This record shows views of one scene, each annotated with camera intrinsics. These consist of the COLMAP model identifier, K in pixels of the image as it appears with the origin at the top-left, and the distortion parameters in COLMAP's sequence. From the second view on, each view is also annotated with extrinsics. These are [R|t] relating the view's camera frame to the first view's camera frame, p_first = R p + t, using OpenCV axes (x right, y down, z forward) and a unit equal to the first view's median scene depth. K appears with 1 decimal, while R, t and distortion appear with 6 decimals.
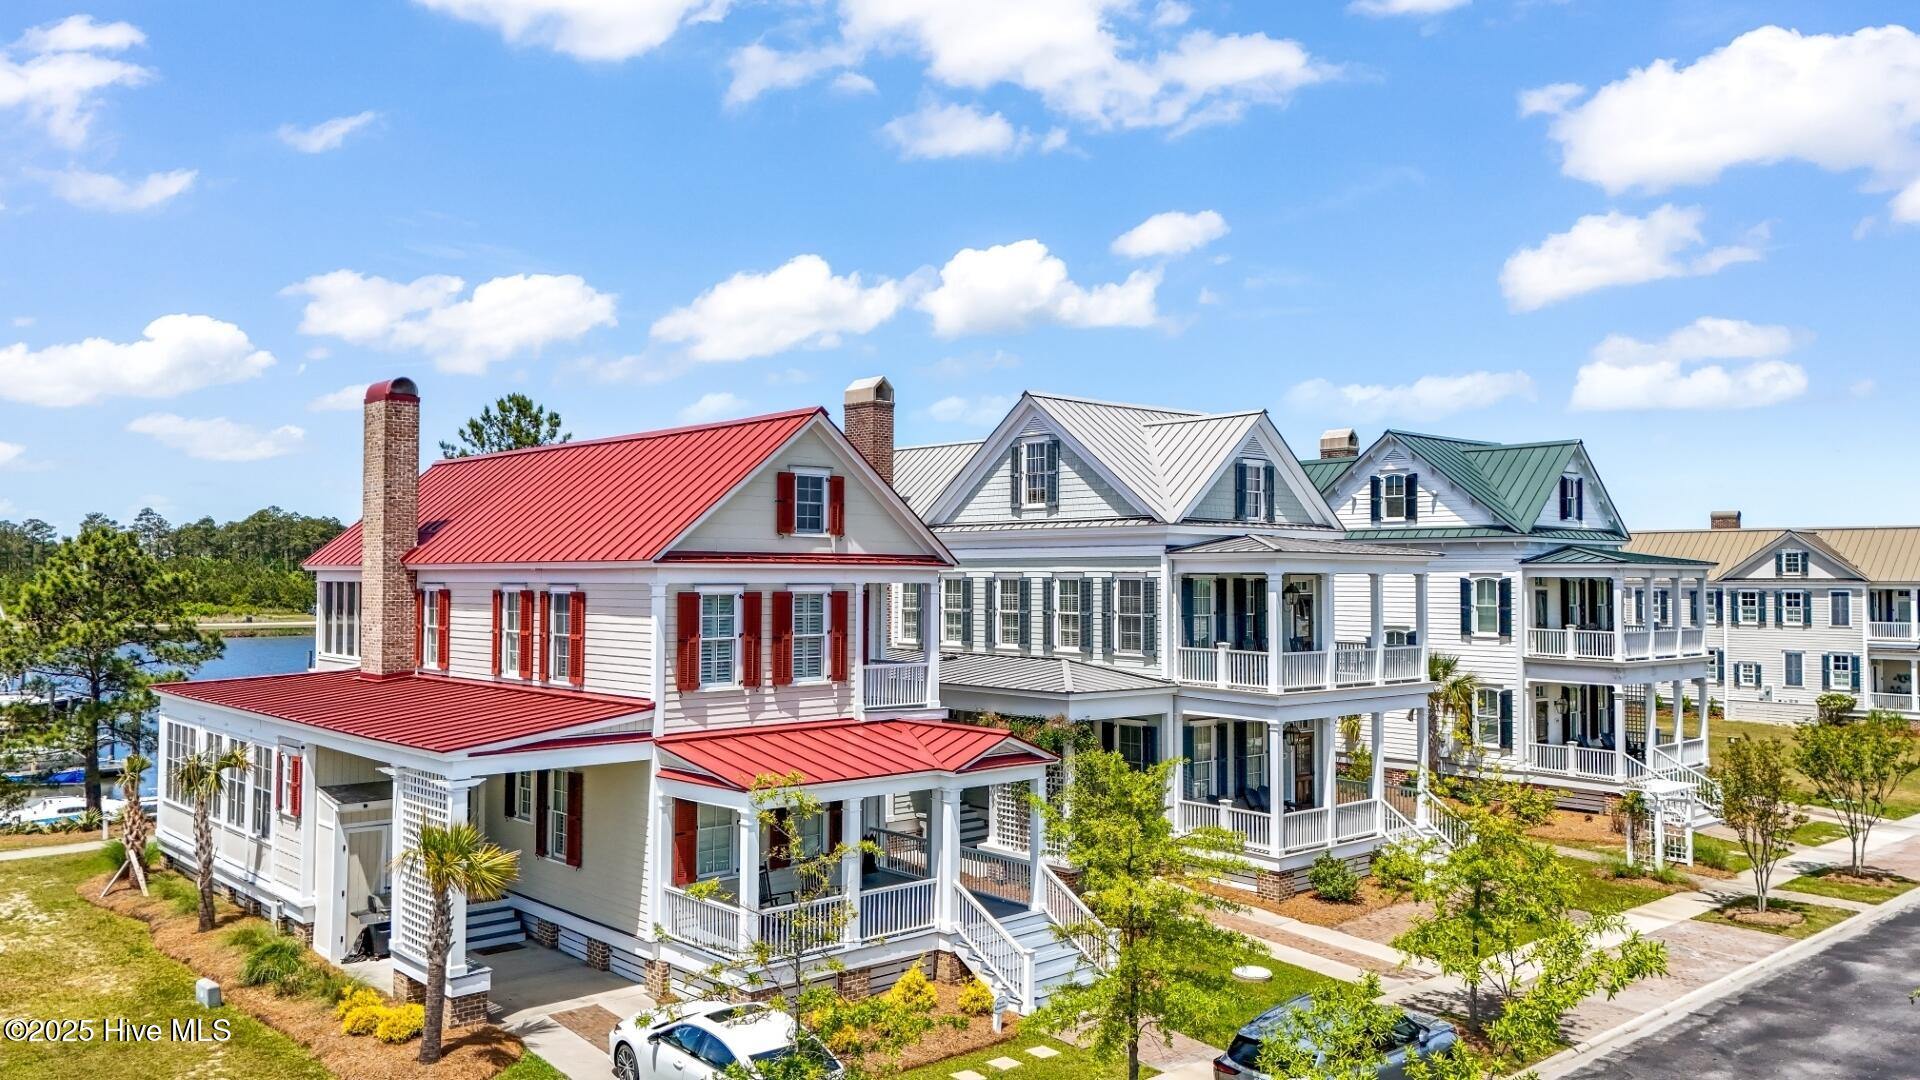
lens RADIAL K [[1425.4, 0, 958.0], [0, 1425.4, 543.0], [0, 0, 1]] dist [0.084876, -0.084491]
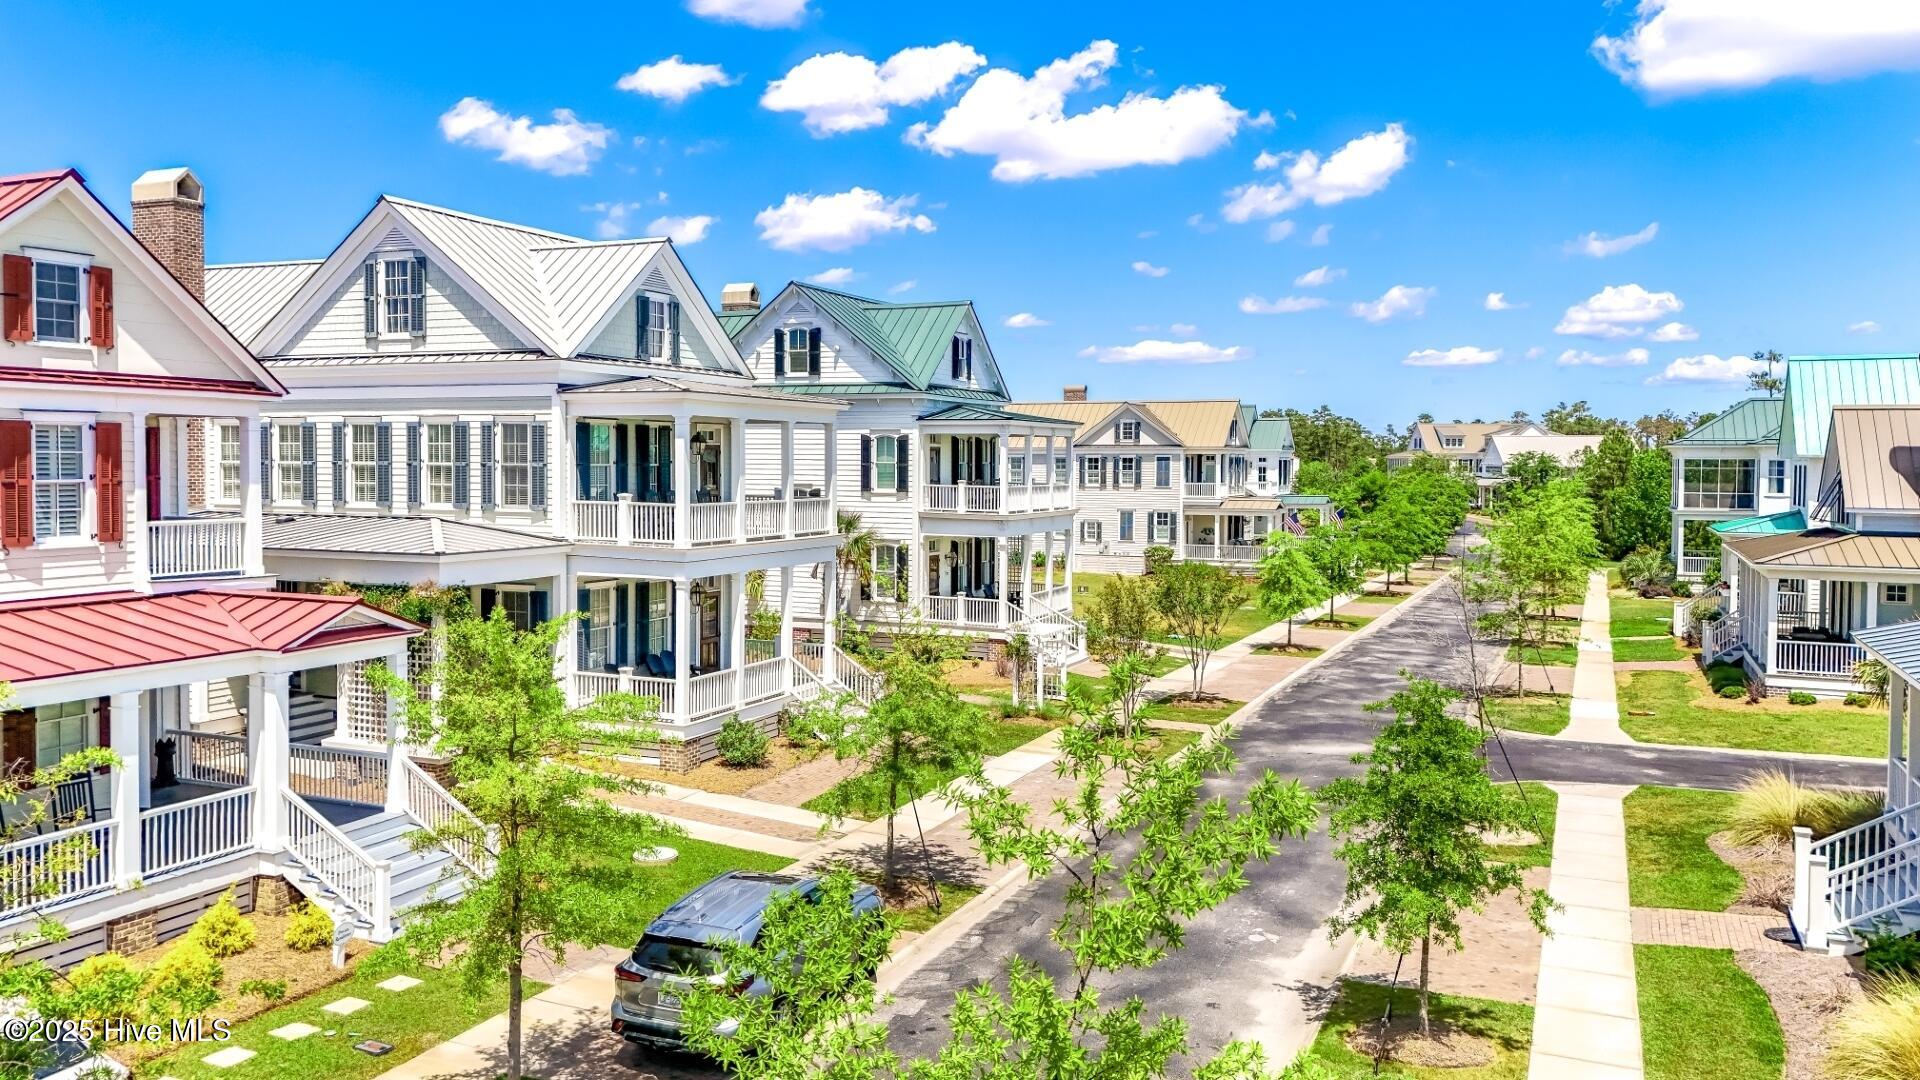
lens RADIAL K [[1424.9, 0, 955.6], [0, 1424.9, 506.6], [0, 0, 1]] dist [0.080800, -0.086556]
pose [[0.914529, -0.010787, 0.404376, 0.013310], [-0.013813, 0.998229, 0.057868, 0.023323], [-0.404284, -0.058508, 0.912760, 0.100593]]
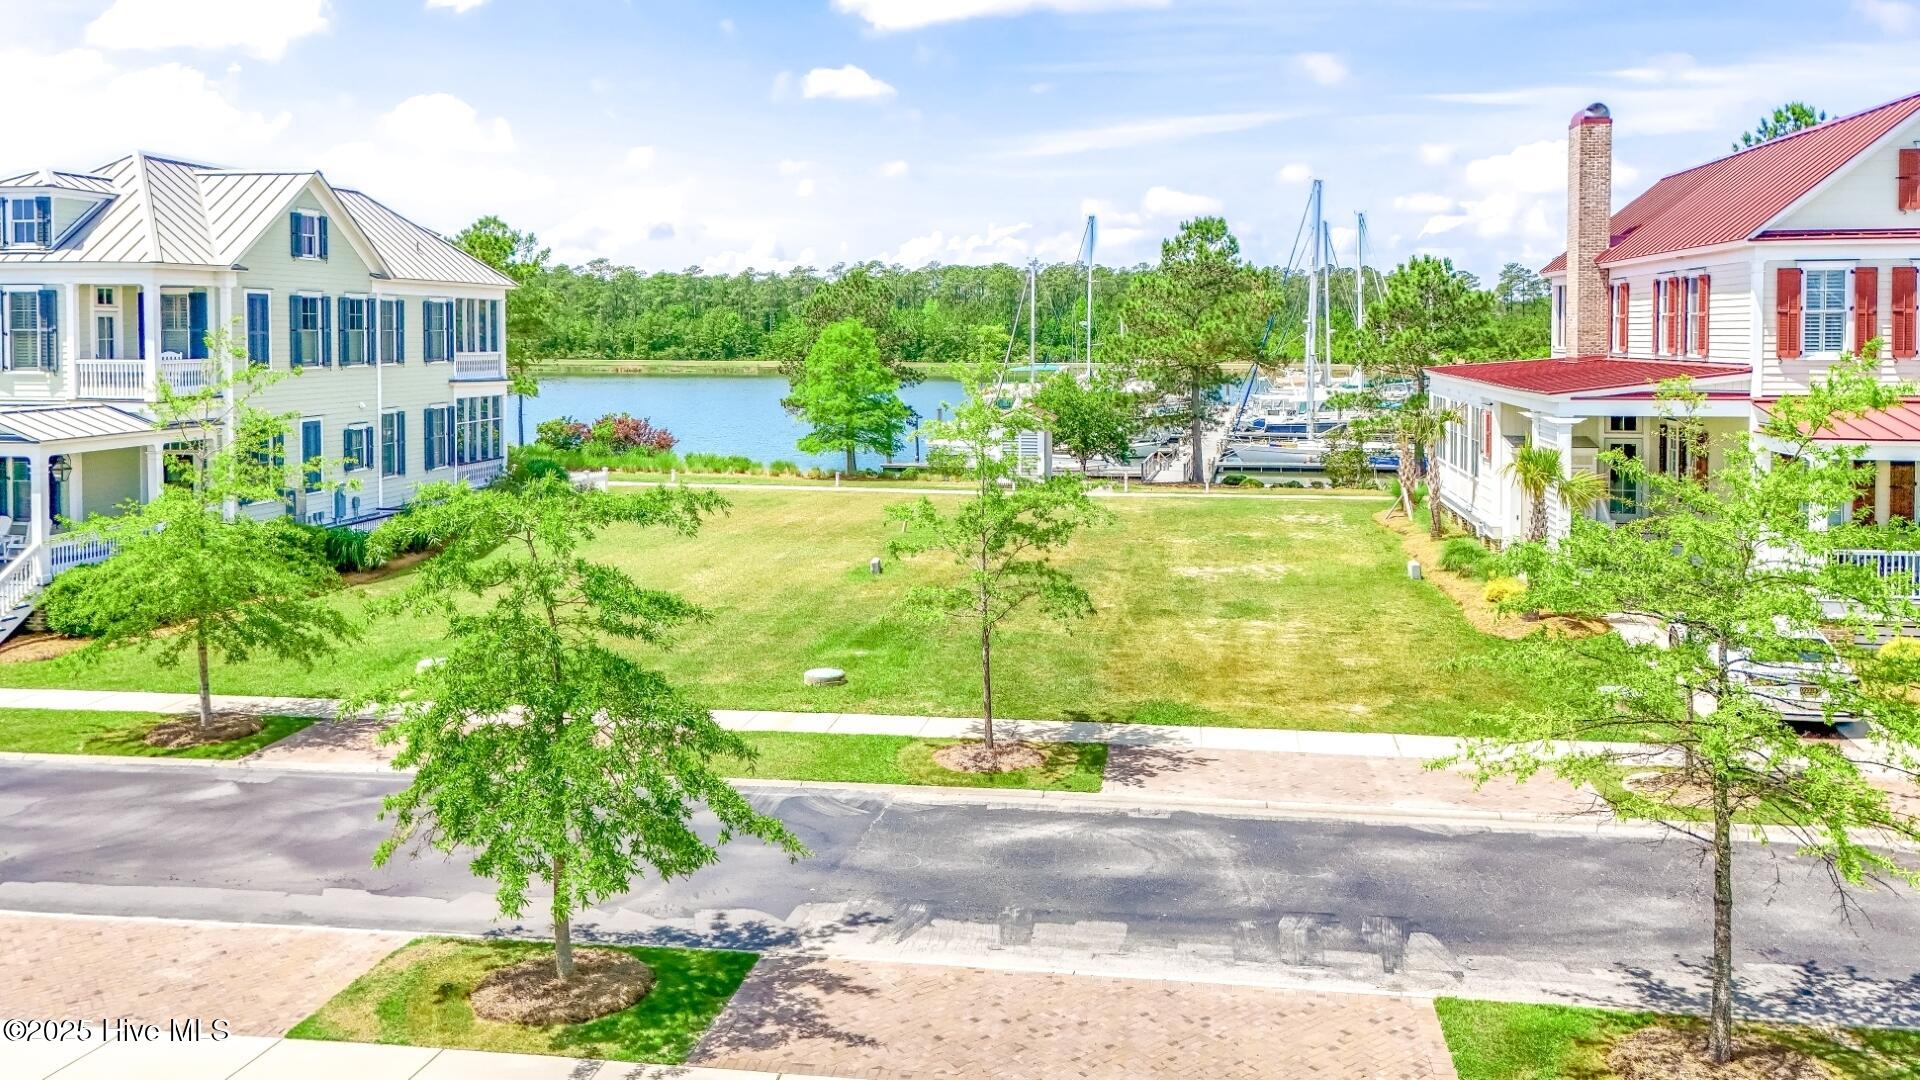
lens RADIAL K [[1471.0, 0, 956.9], [0, 1471.0, 413.8], [0, 0, 1]] dist [0.024817, -0.002660]
pose [[0.619029, 0.038940, -0.784402, 0.236651], [0.025119, 0.997277, 0.069330, 0.039518], [0.784966, -0.062621, 0.616366, -0.153466]]
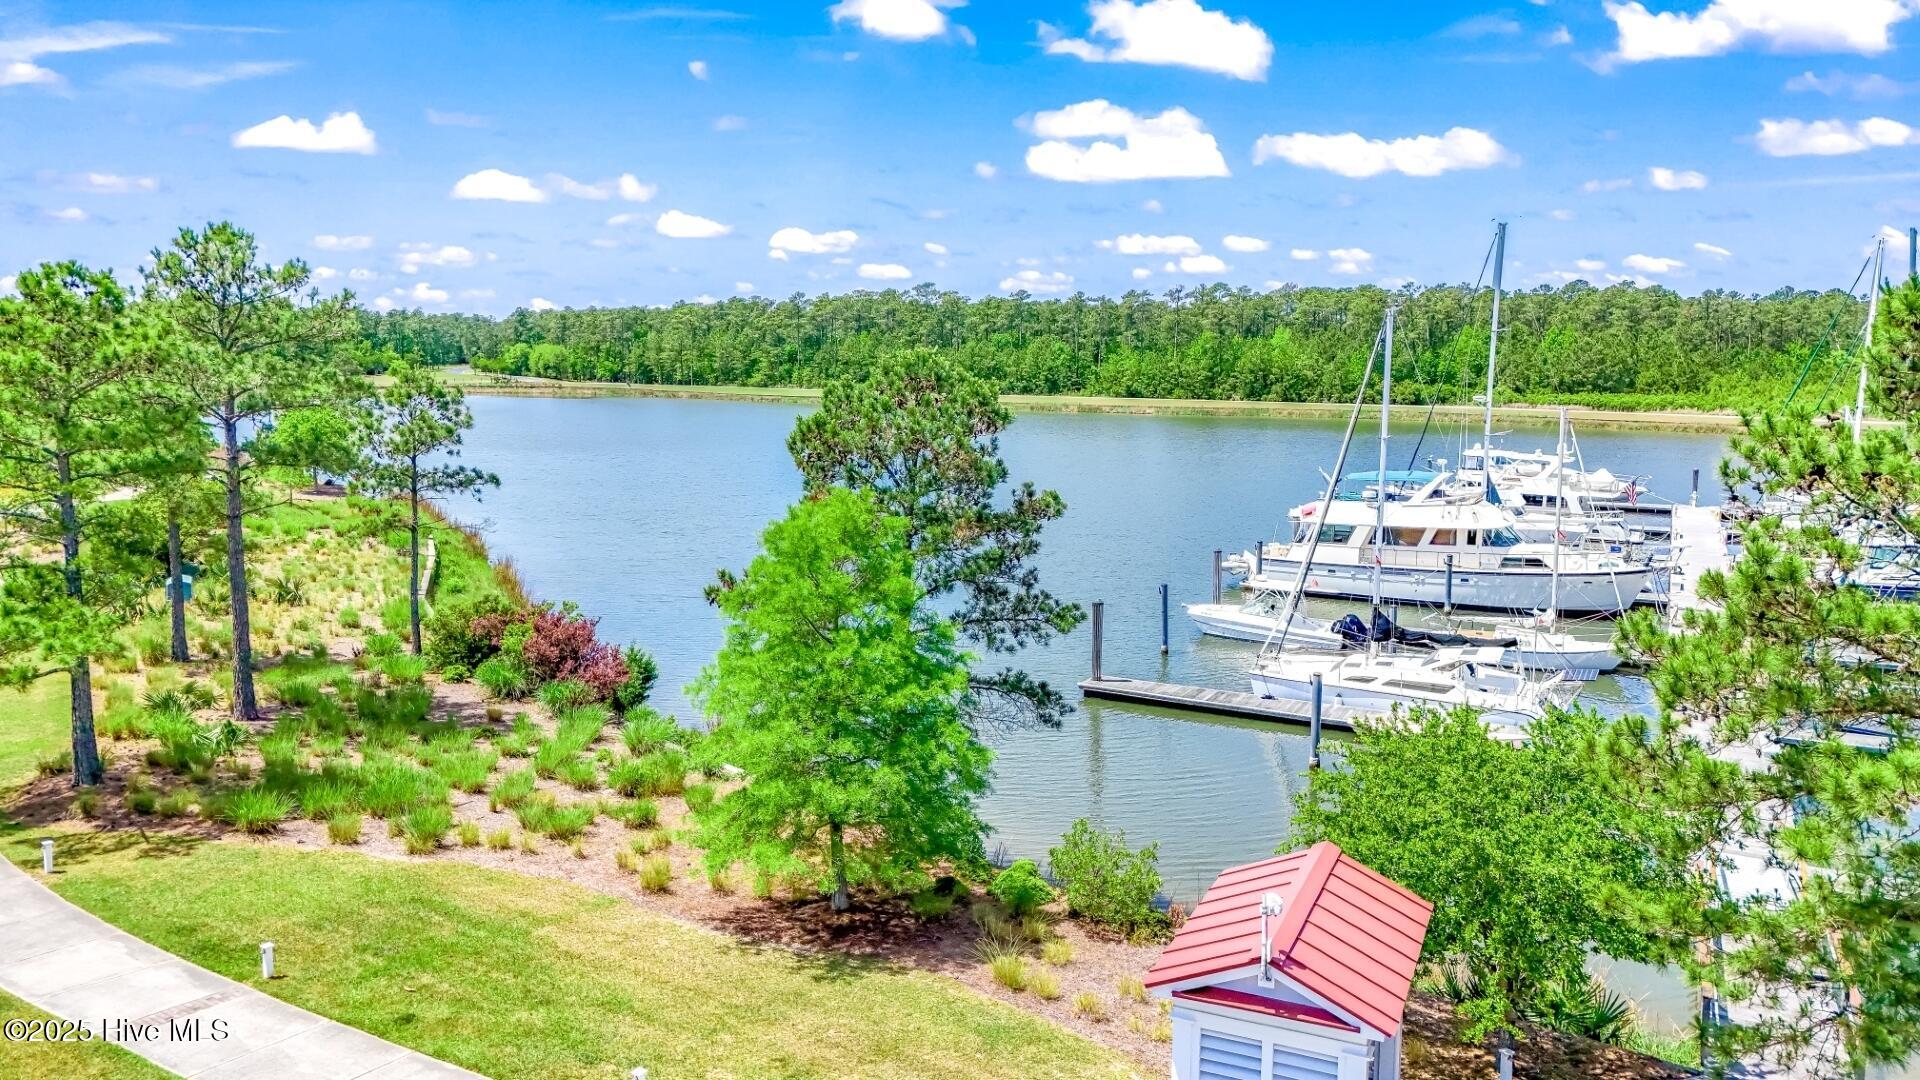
lens RADIAL K [[1432.8, 0, 953.7], [0, 1432.8, 501.5], [0, 0, 1]] dist [0.086527, -0.101361]
pose [[0.404128, 0.096586, -0.909589, -0.734259], [0.021411, 0.993138, 0.114970, -0.058284], [0.914452, -0.065938, 0.399287, 0.727114]]
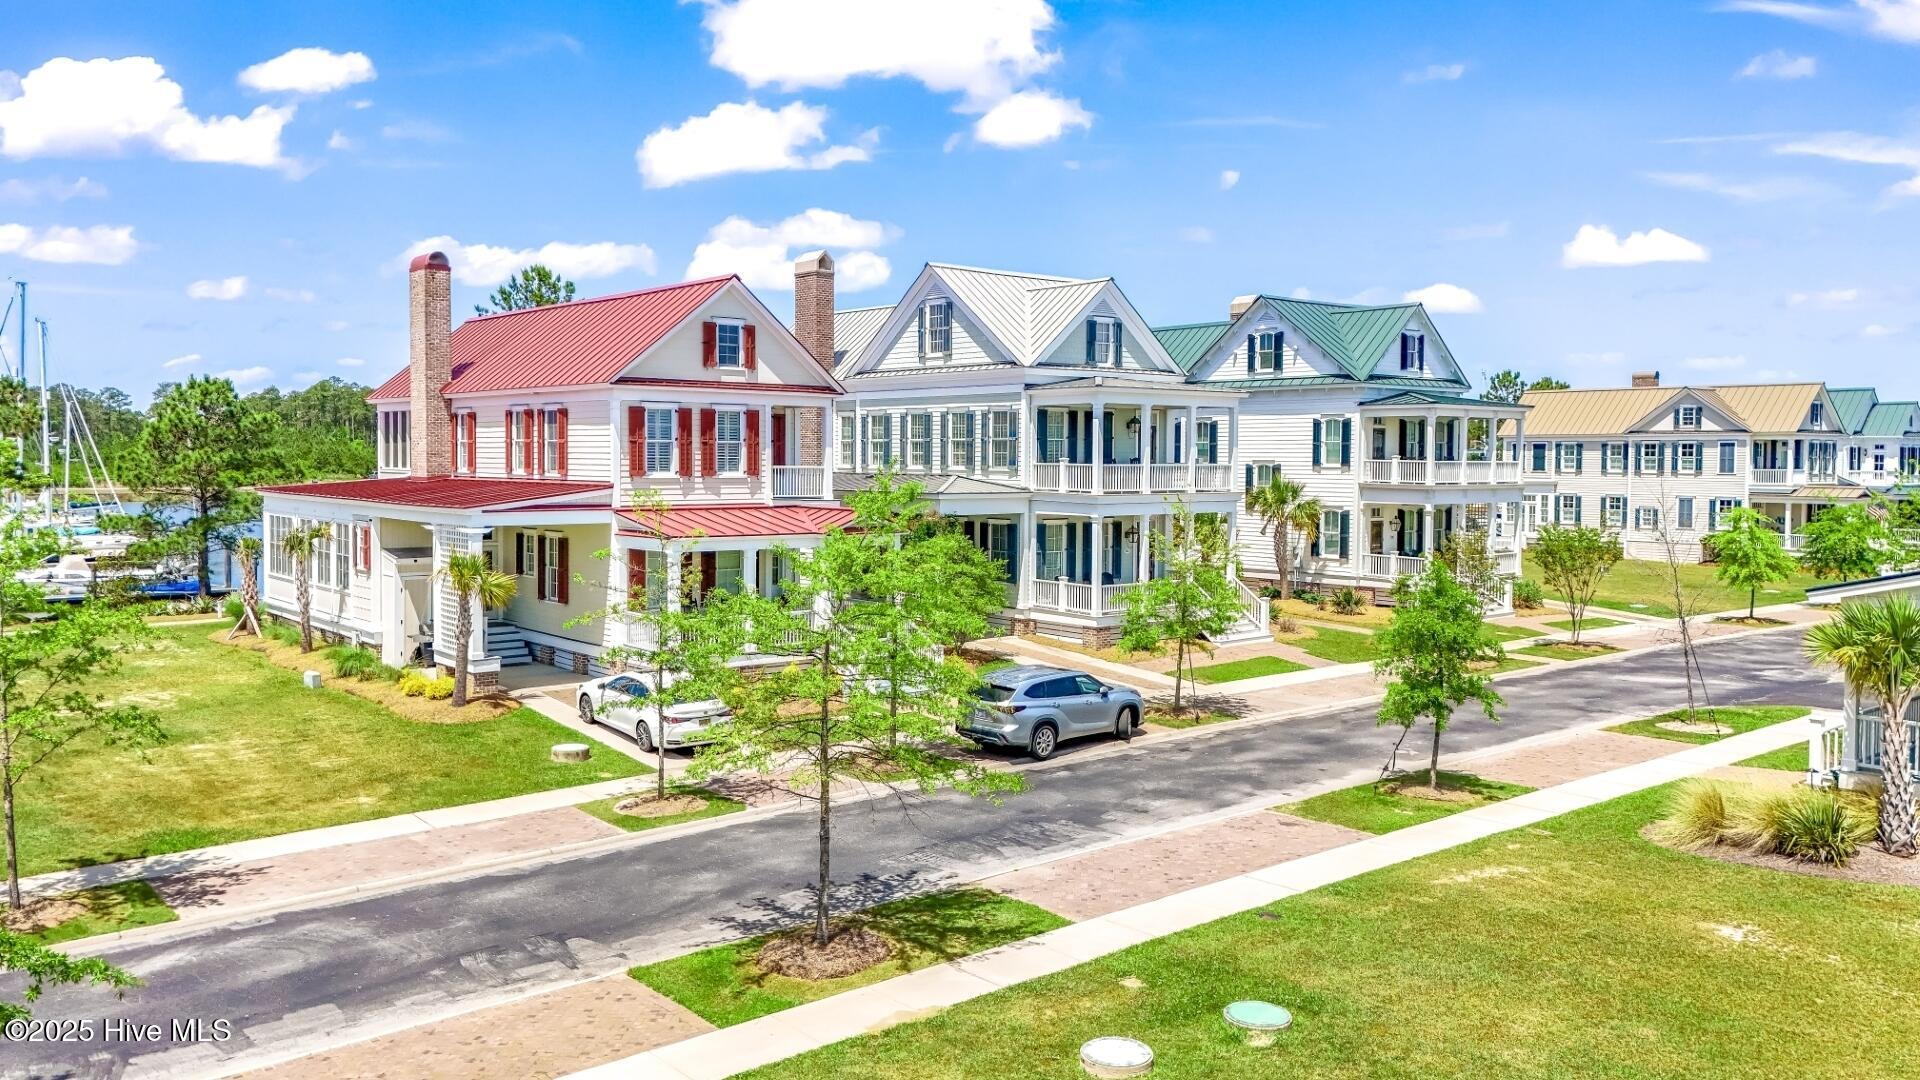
lens RADIAL K [[1432.8, 0, 953.7], [0, 1432.8, 501.5], [0, 0, 1]] dist [0.086527, -0.101361]
pose [[0.999233, 0.004275, -0.038921, 0.137810], [-0.001998, 0.998293, 0.058362, 0.034128], [0.039104, -0.058240, 0.997536, -0.313849]]
